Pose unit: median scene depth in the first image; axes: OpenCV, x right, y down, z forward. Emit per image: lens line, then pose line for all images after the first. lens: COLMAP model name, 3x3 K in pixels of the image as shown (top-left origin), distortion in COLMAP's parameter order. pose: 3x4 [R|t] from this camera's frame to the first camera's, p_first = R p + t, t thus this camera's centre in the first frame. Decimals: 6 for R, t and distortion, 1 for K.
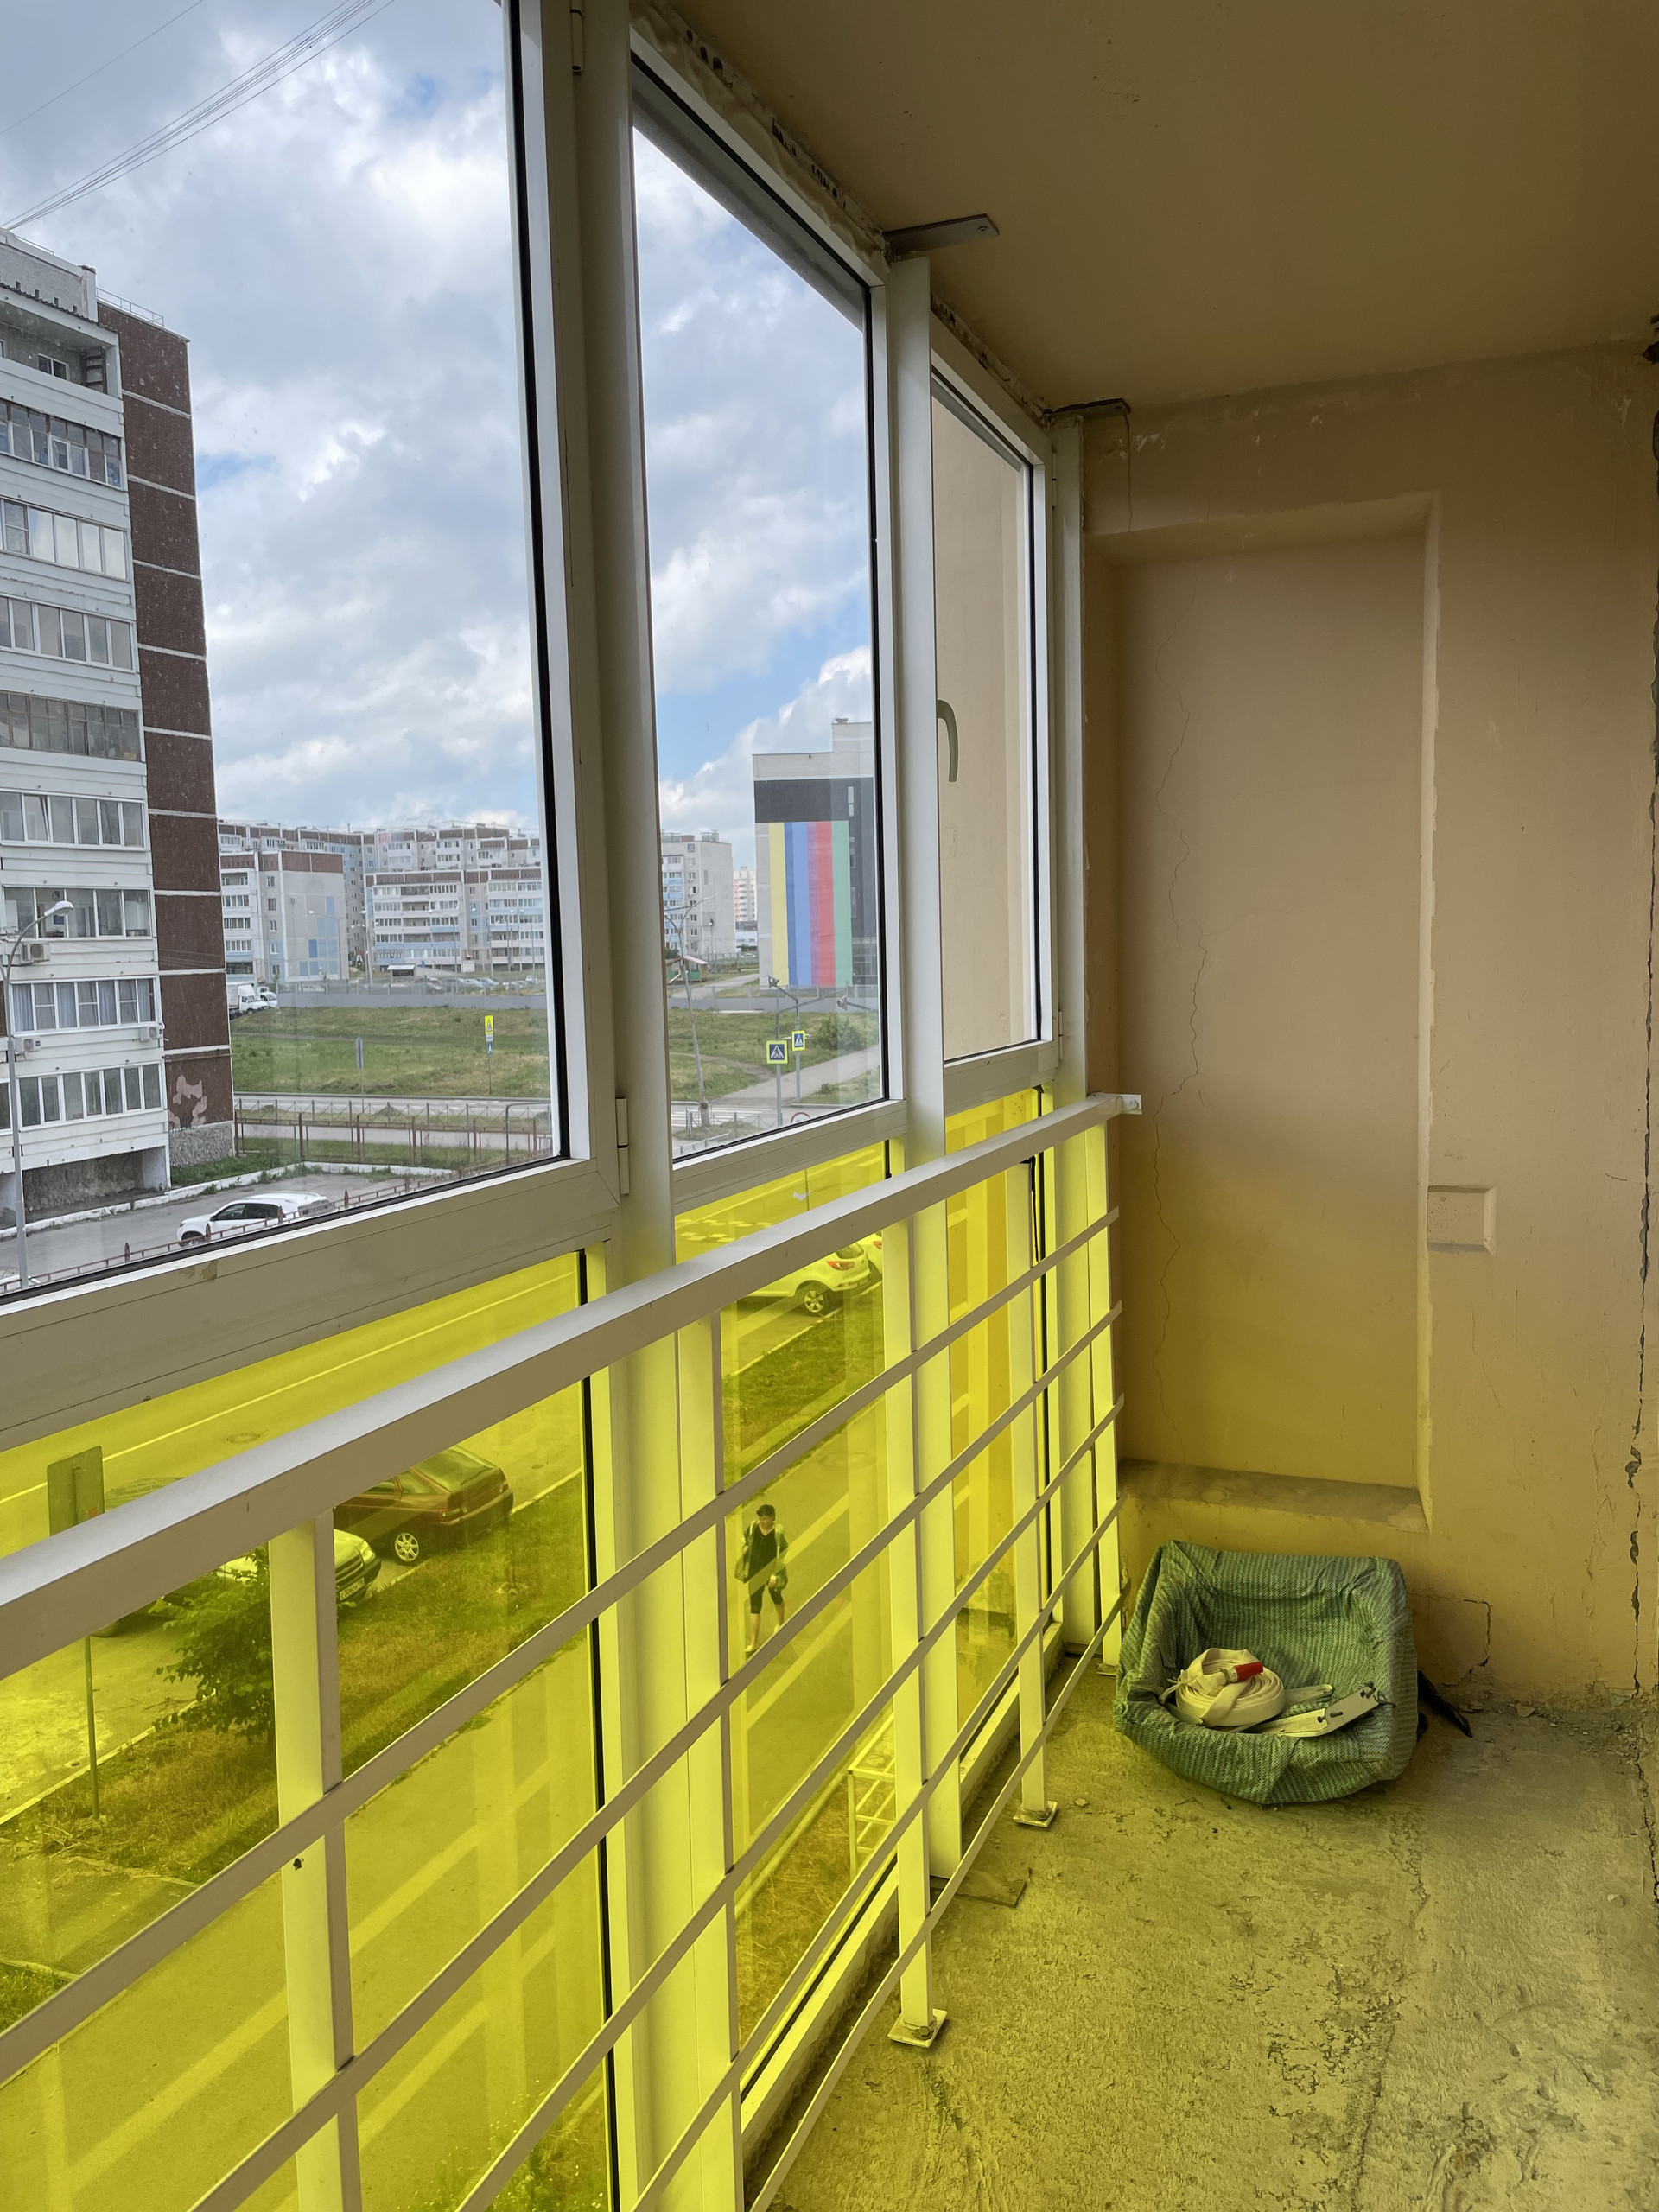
lens RADIAL K [[1687.4, 0, 789.3], [0, 1687.4, 1044.3], [0, 0, 1]] dist [0.043495, -0.079311]
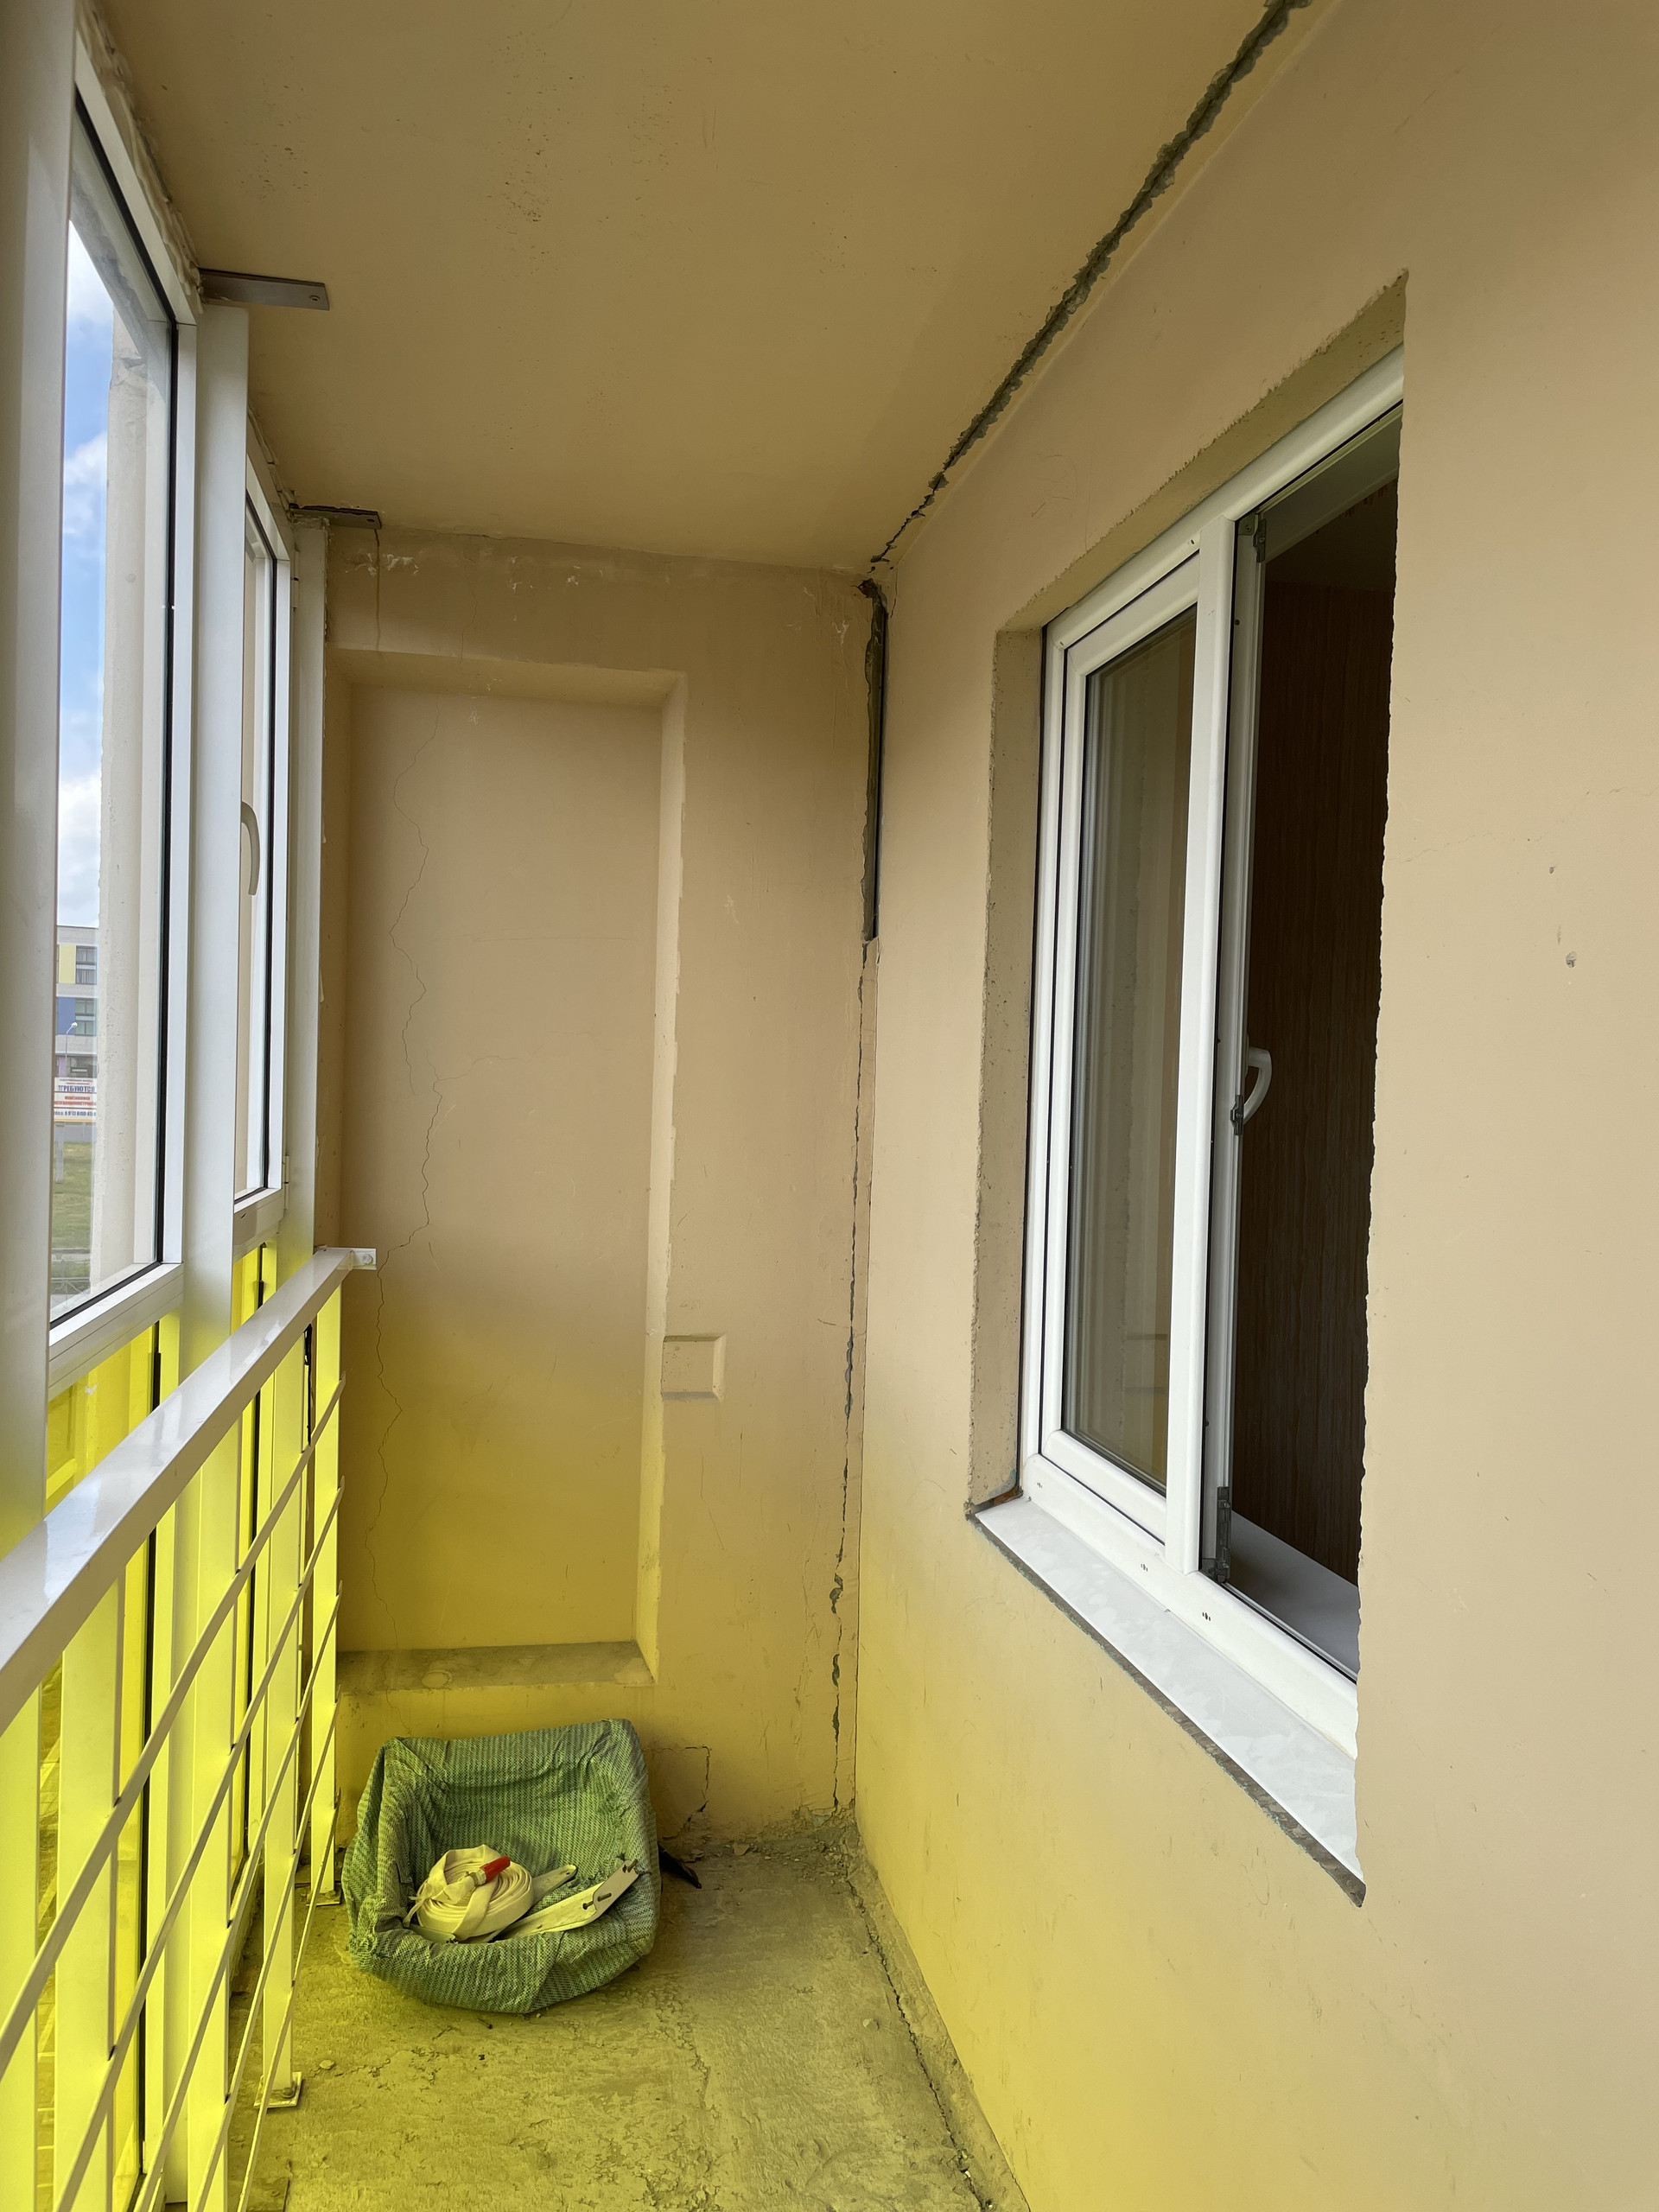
lens RADIAL K [[1687.4, 0, 867.9], [0, 1687.4, 1060.0], [0, 0, 1]] dist [0.043495, -0.079311]
pose [[0.817241, 0.055150, 0.573652, -0.122443], [-0.015467, 0.997151, -0.073829, -0.009907], [-0.576089, 0.051464, 0.815765, 0.092755]]
